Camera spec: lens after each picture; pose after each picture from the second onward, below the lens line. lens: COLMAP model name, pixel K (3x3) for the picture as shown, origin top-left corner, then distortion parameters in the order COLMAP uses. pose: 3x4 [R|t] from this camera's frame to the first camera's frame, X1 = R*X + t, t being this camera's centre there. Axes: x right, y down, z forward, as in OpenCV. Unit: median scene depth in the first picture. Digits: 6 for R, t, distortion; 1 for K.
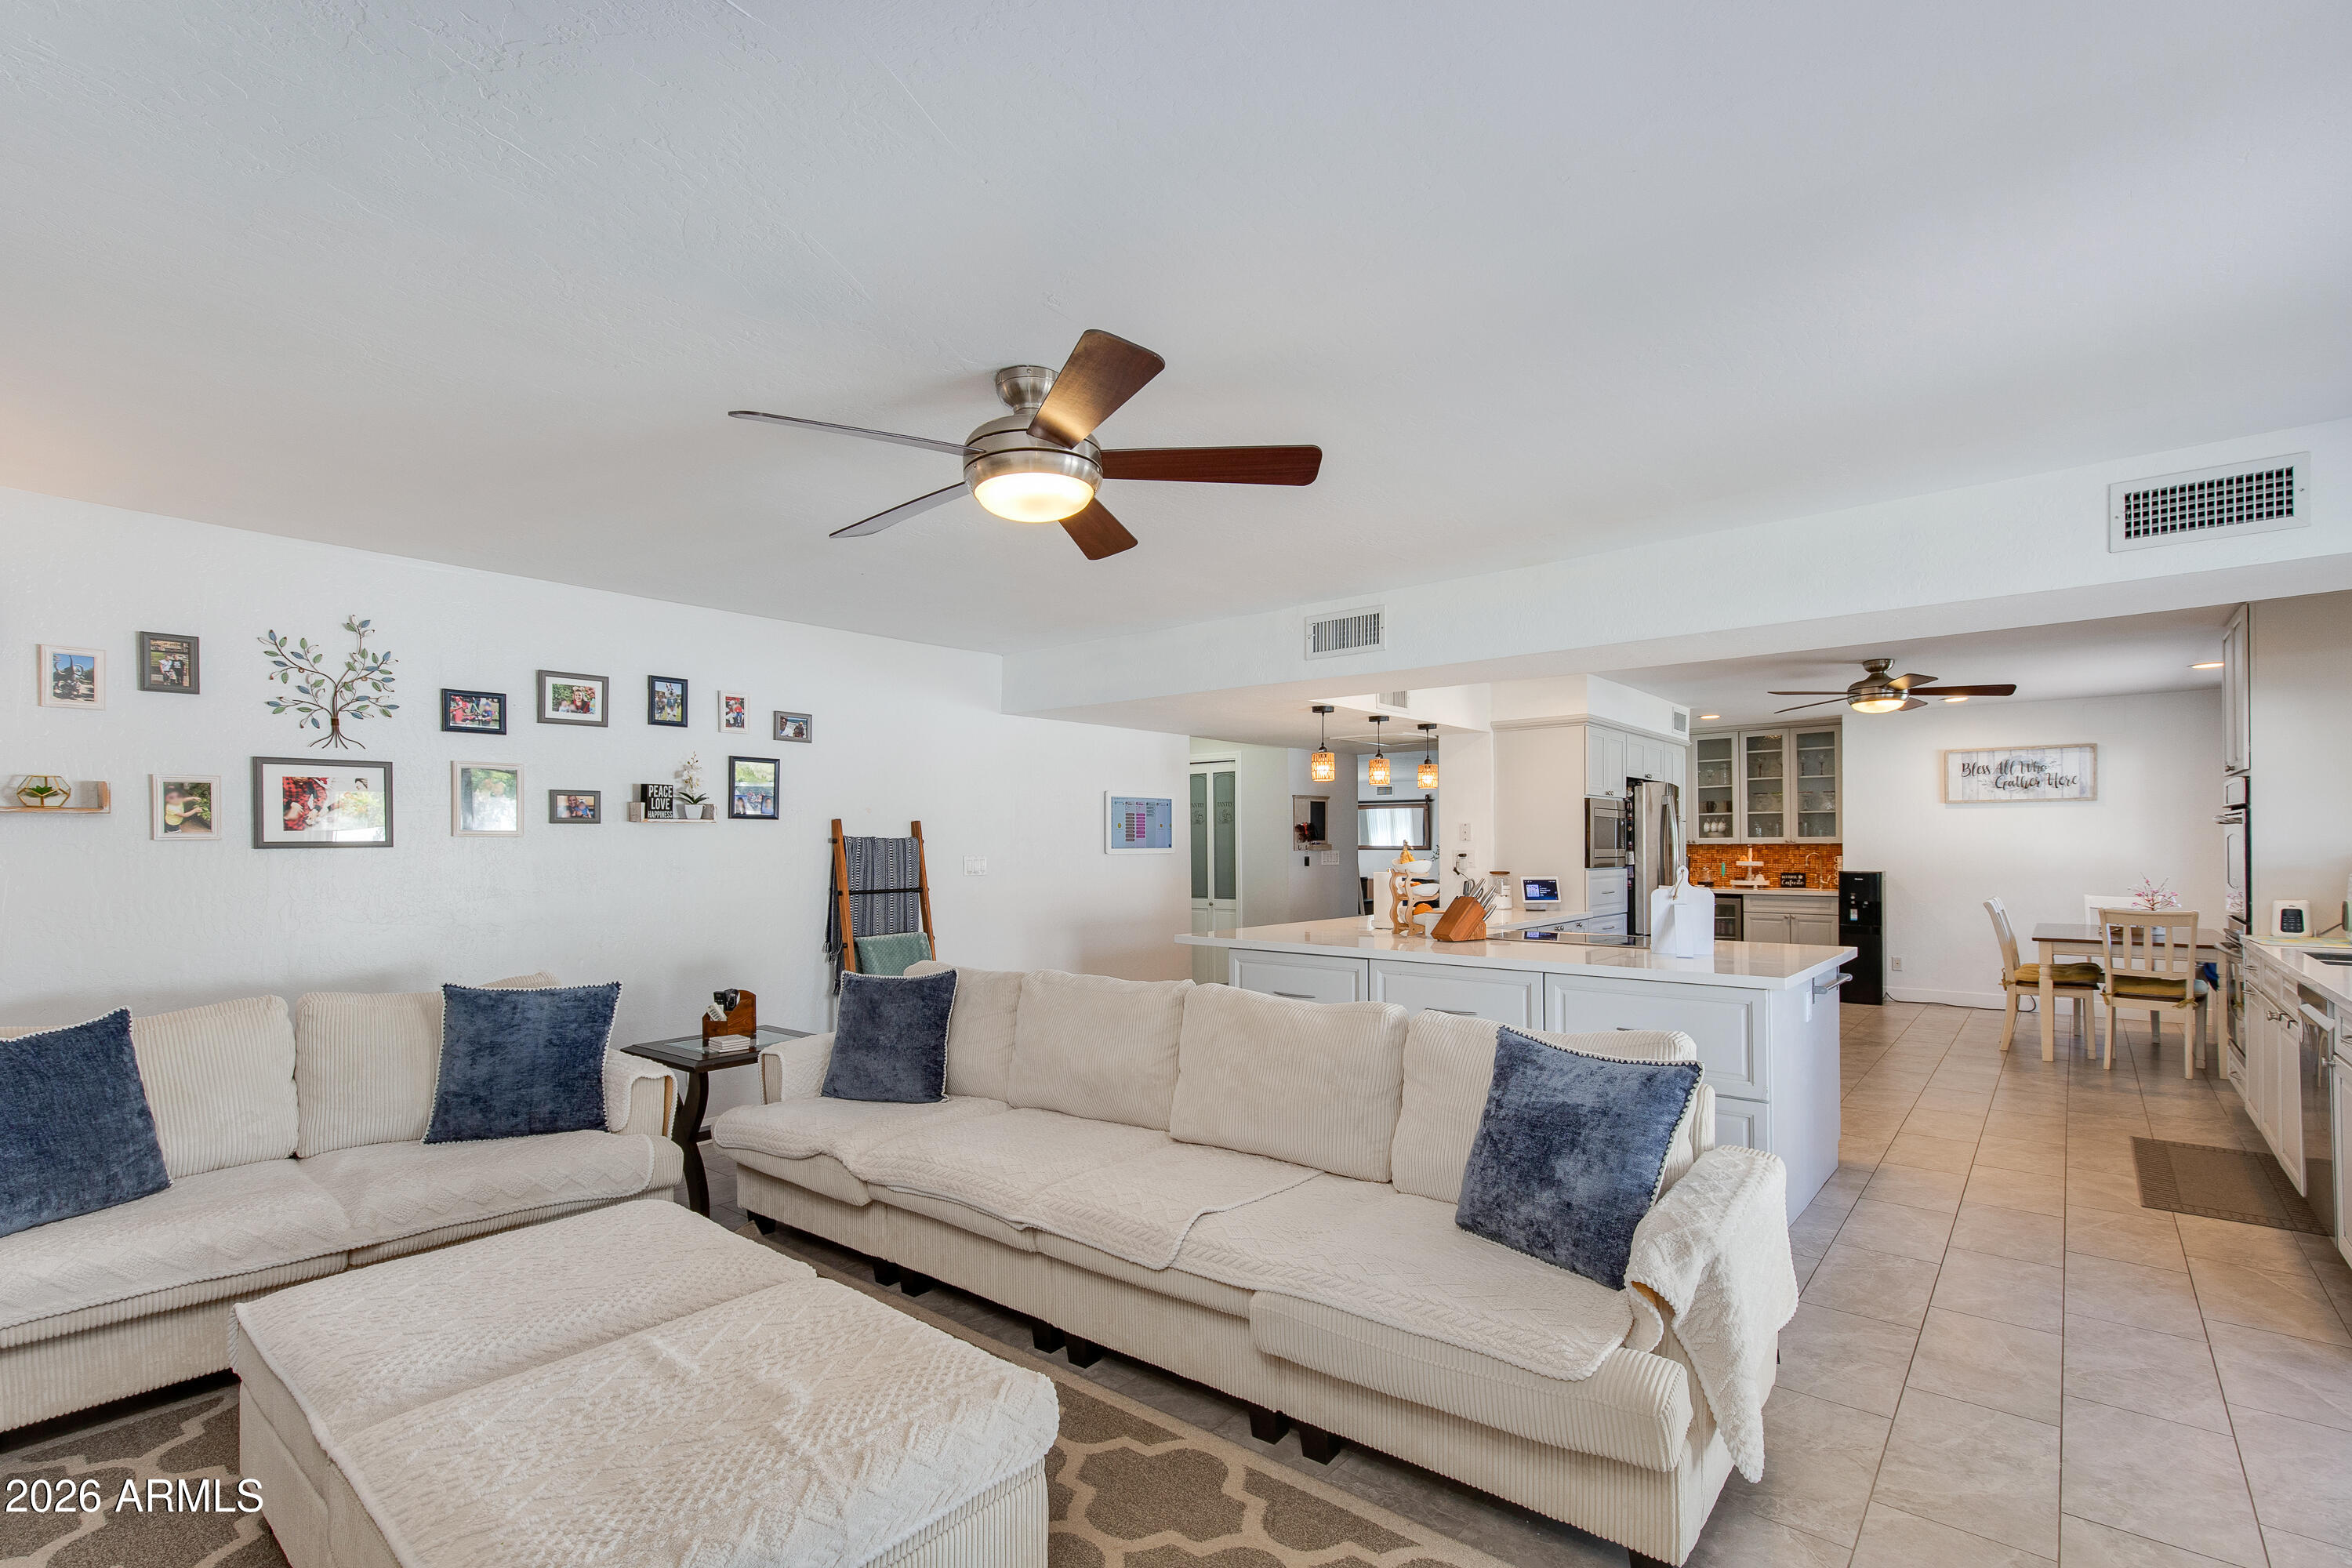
lens RADIAL K [[1062.4, 0, 1176.2], [0, 1062.4, 838.9], [0, 0, 1]] dist [0.009469, -0.006815]
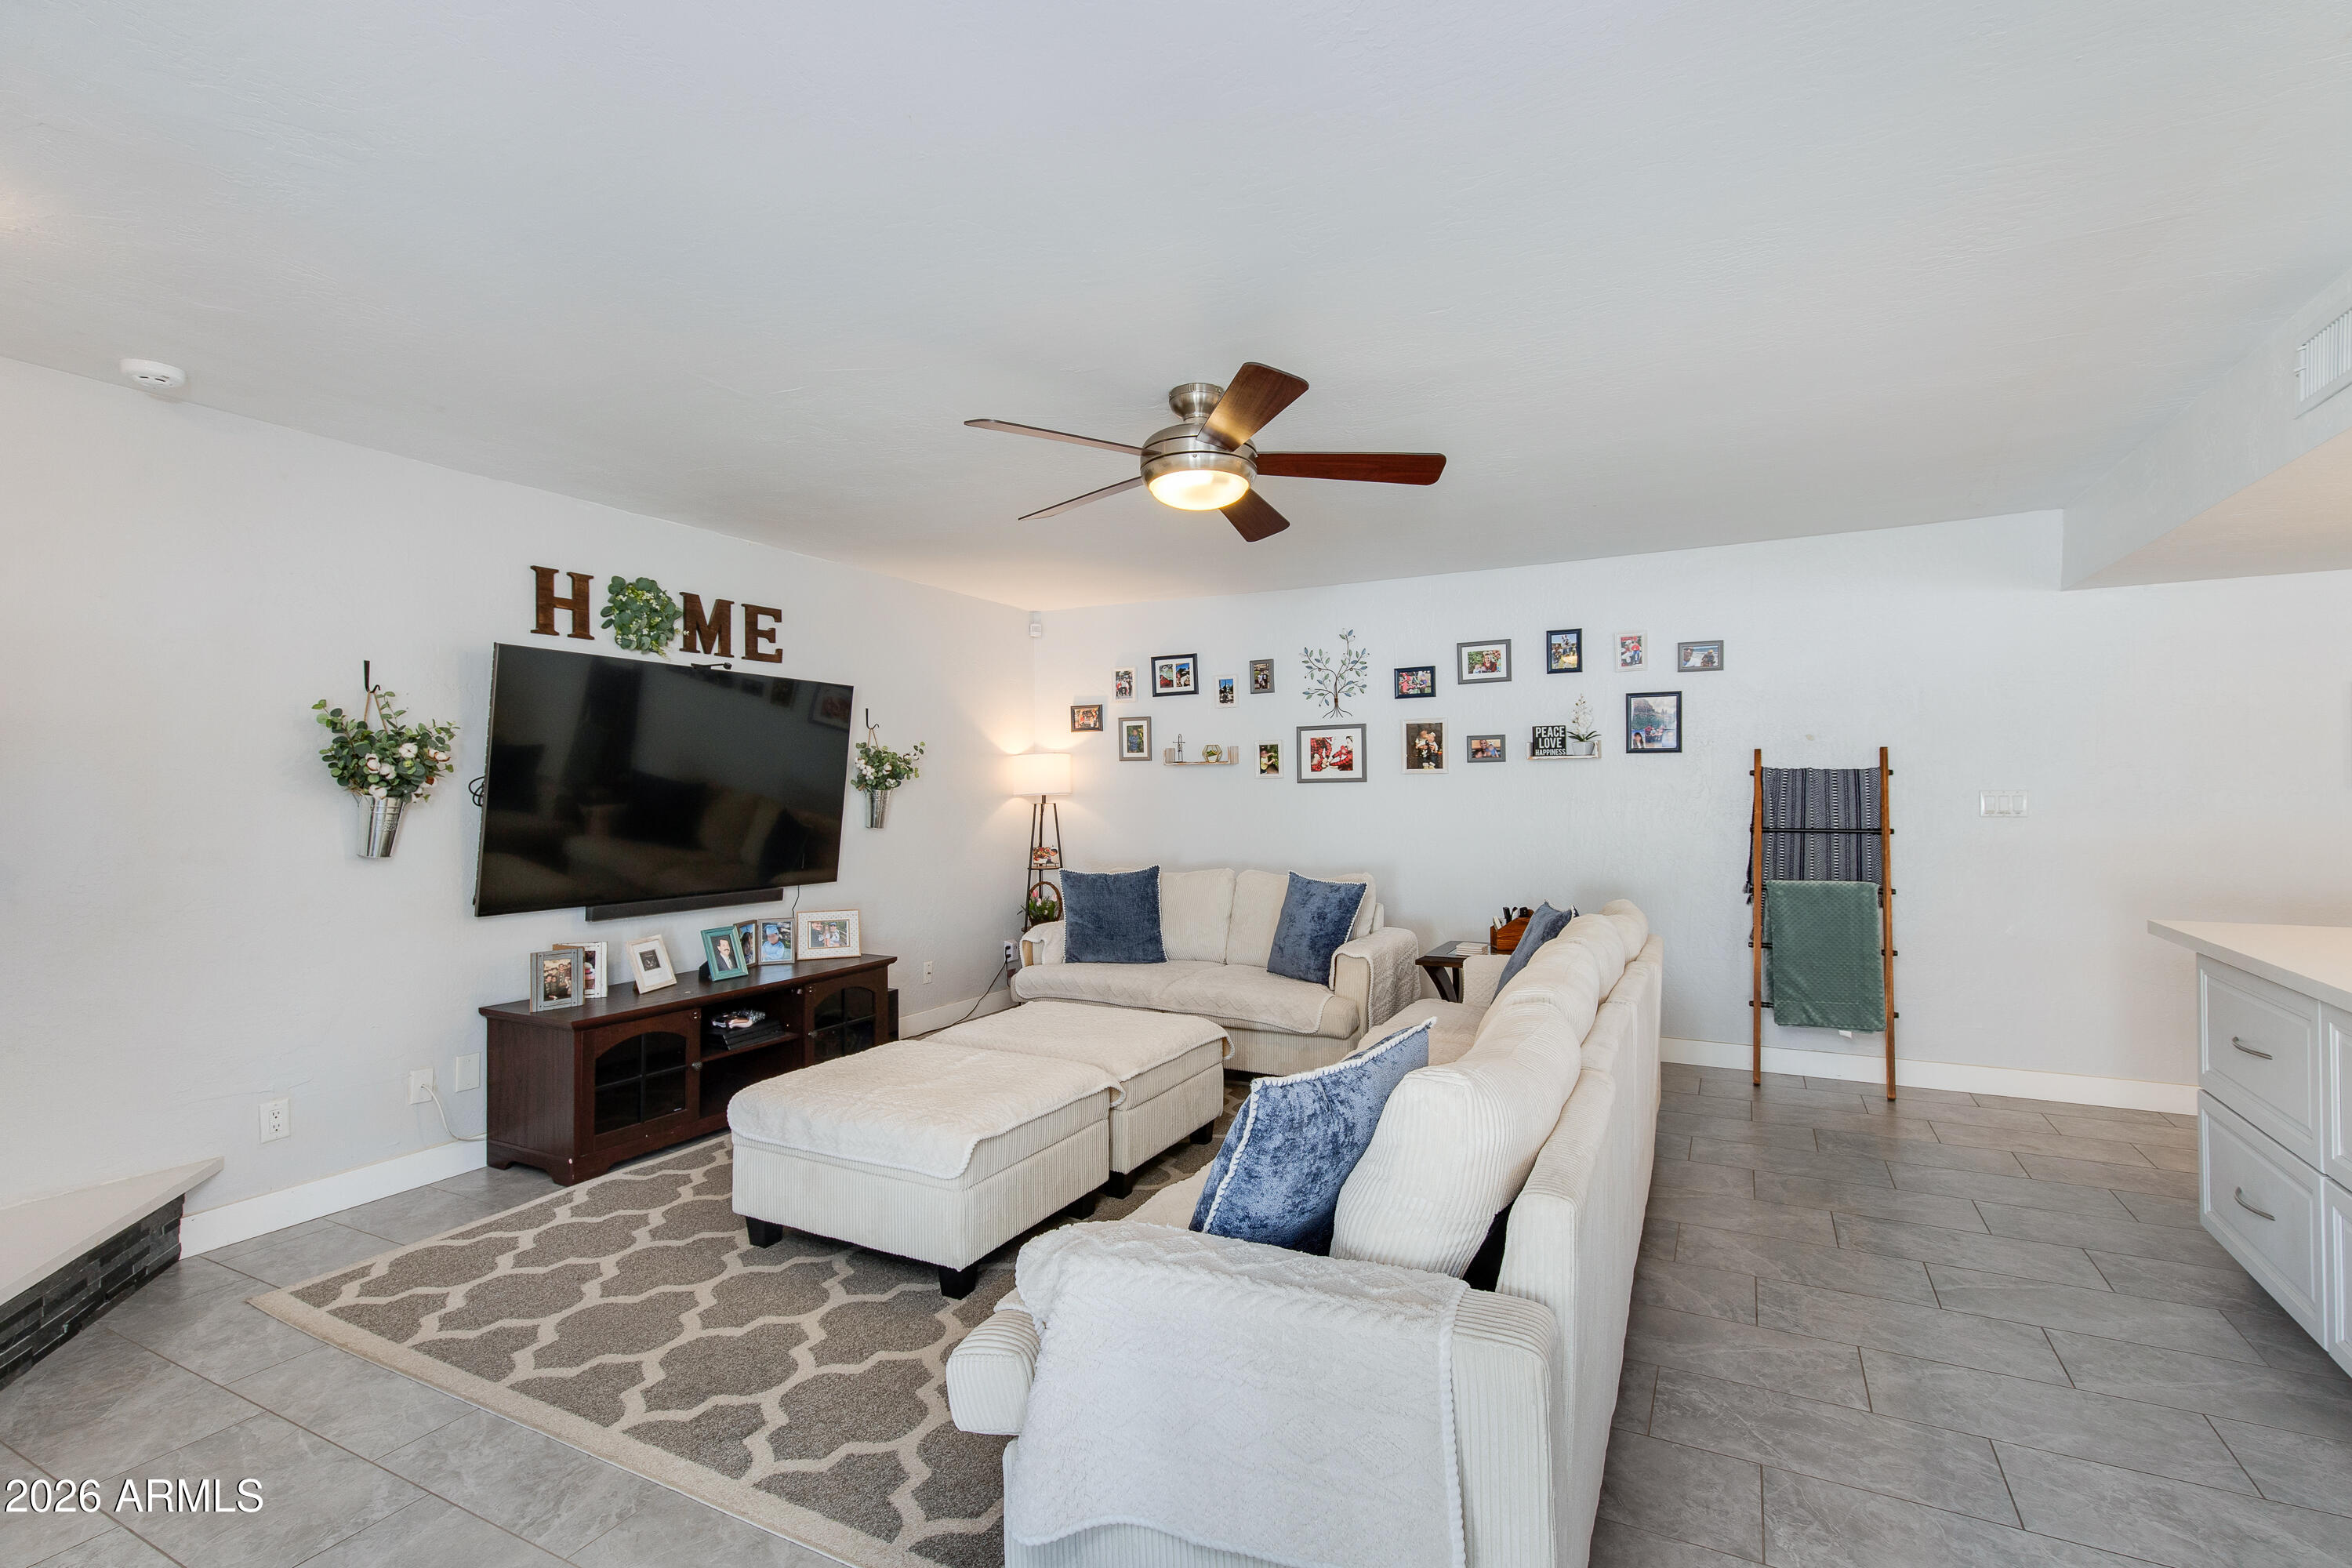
lens RADIAL K [[1062.4, 0, 1180.4], [0, 1062.4, 797.8], [0, 0, 1]] dist [0.009469, -0.006815]
pose [[0.221906, 0.010626, -0.975010, 0.336042], [0.010973, 0.999850, 0.013394, 0.003730], [0.975006, -0.013671, 0.221757, 0.228643]]
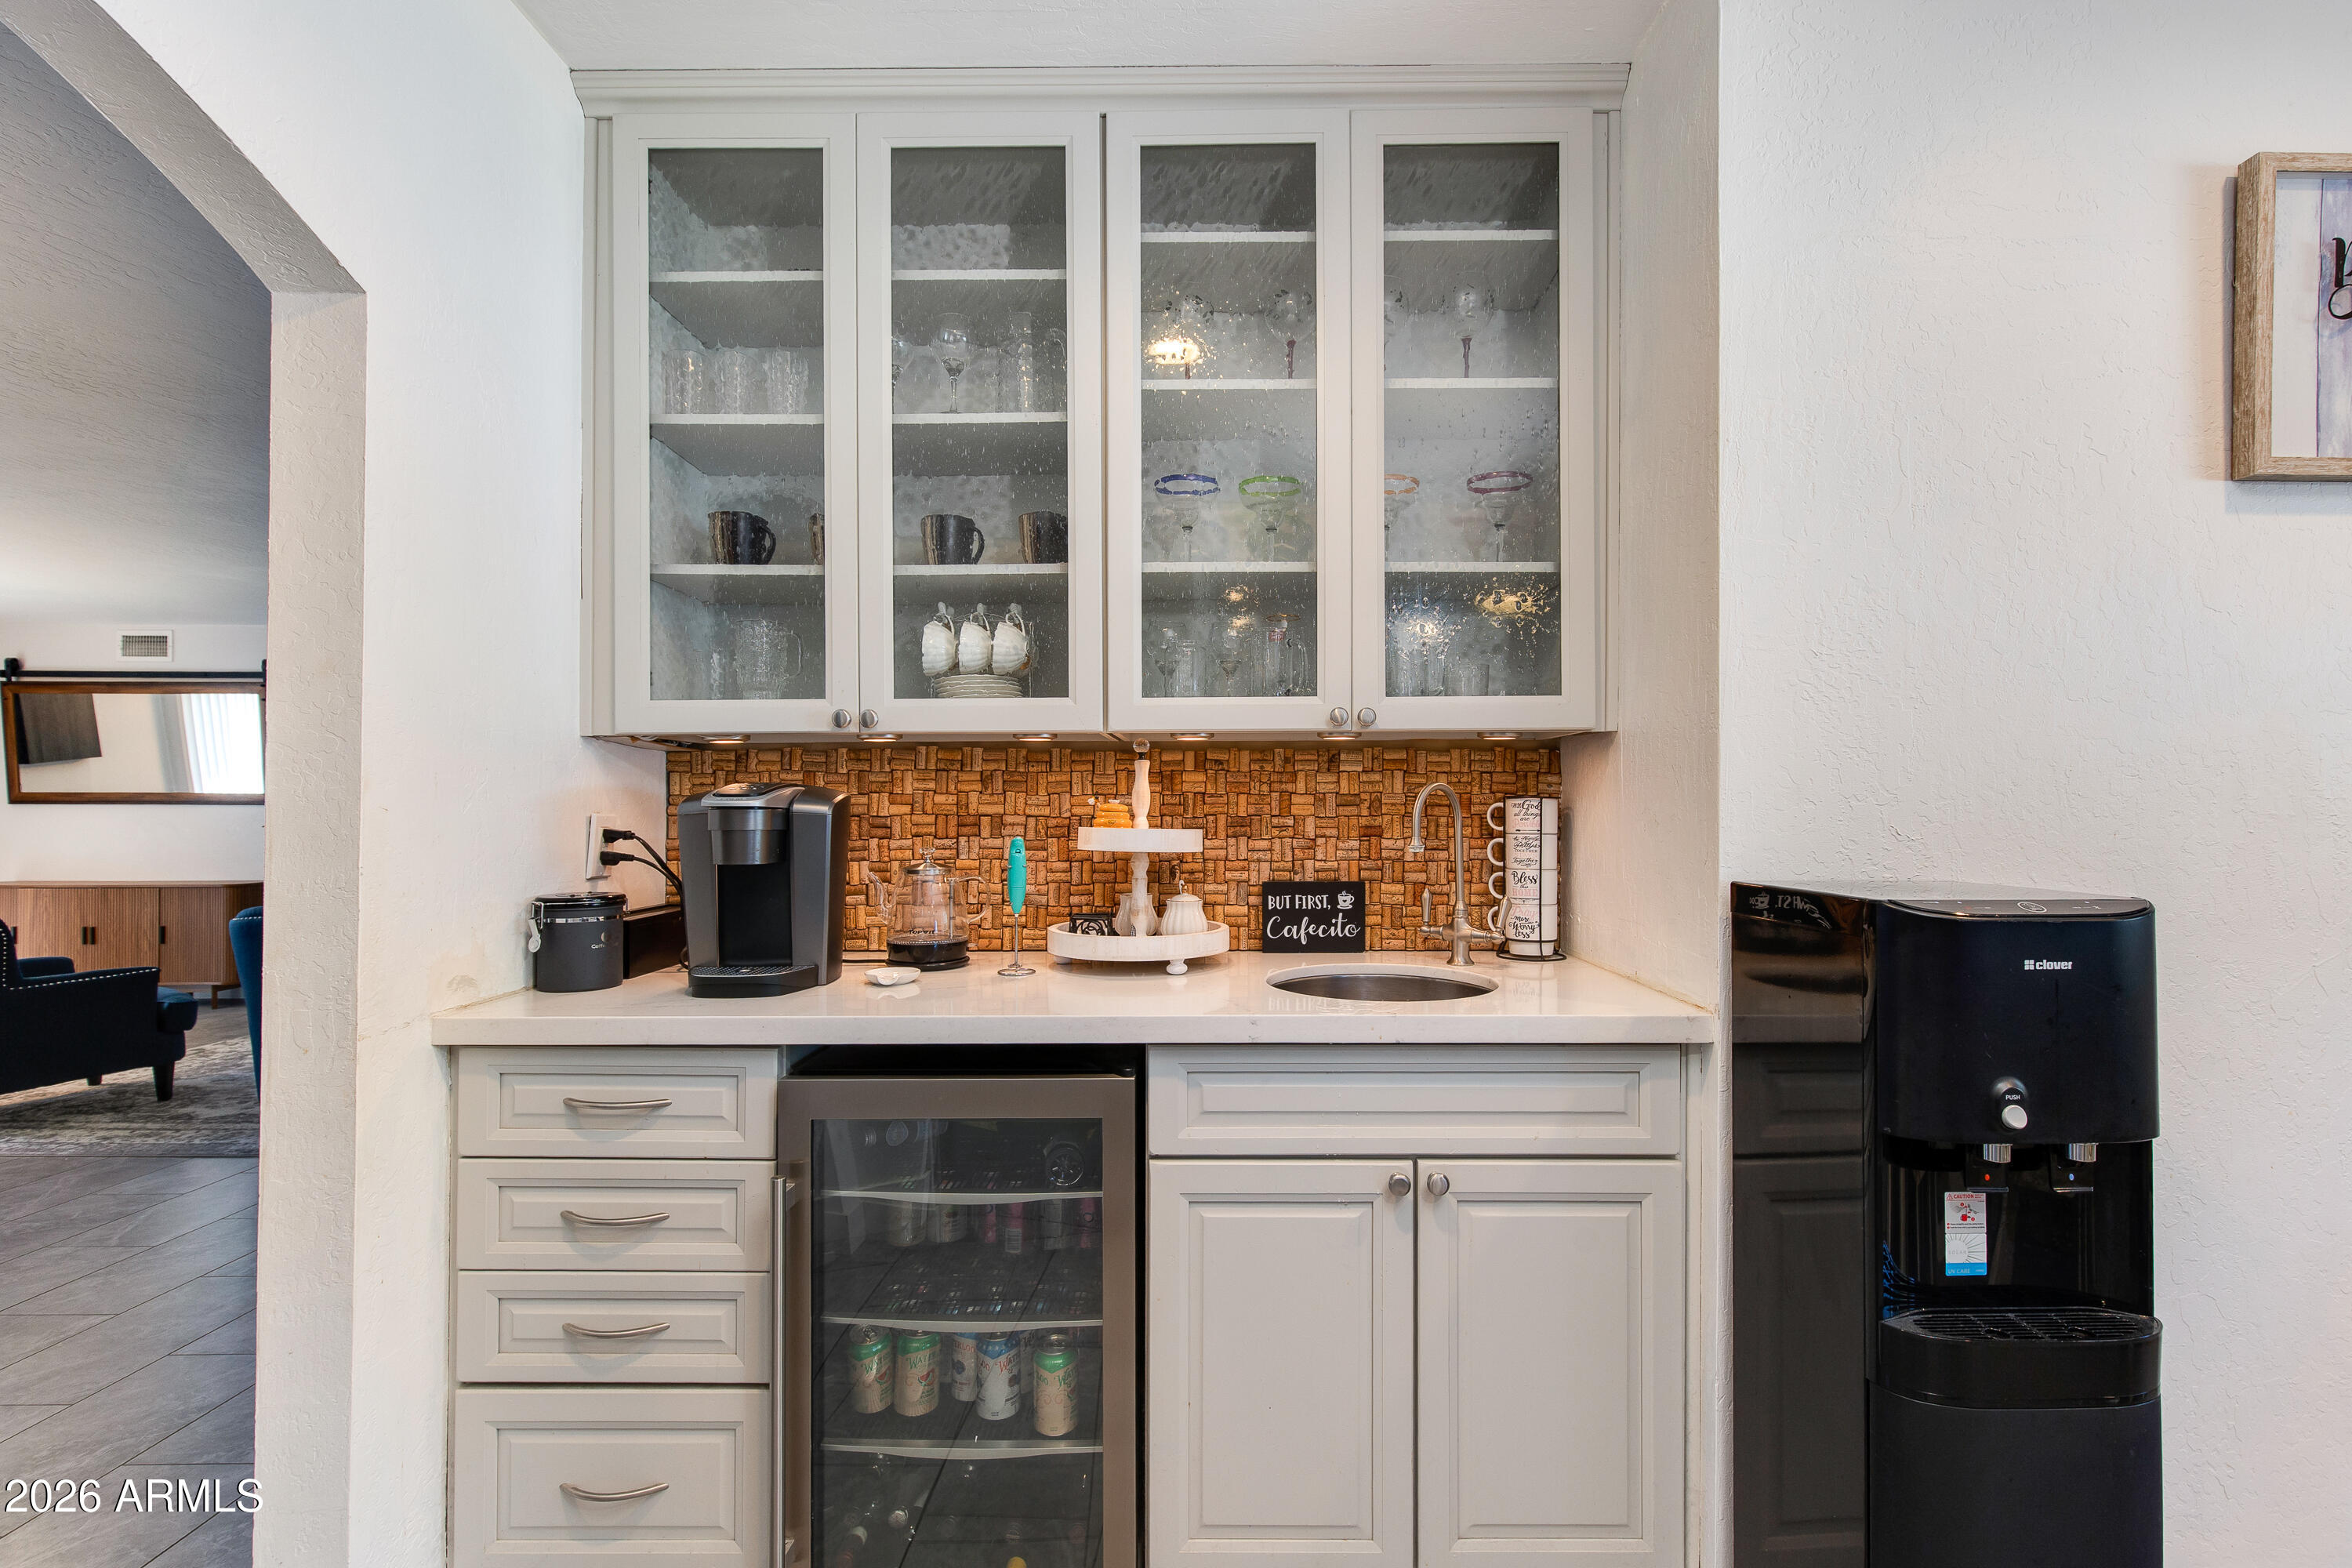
lens RADIAL K [[1062.4, 0, 1216.1], [0, 1062.4, 799.3], [0, 0, 1]] dist [0.009469, -0.006815]
pose [[0.753382, 0.011724, 0.657479, 0.581869], [-0.007532, 0.999929, -0.009199, 0.023927], [-0.657540, 0.001978, 0.753417, 1.165396]]
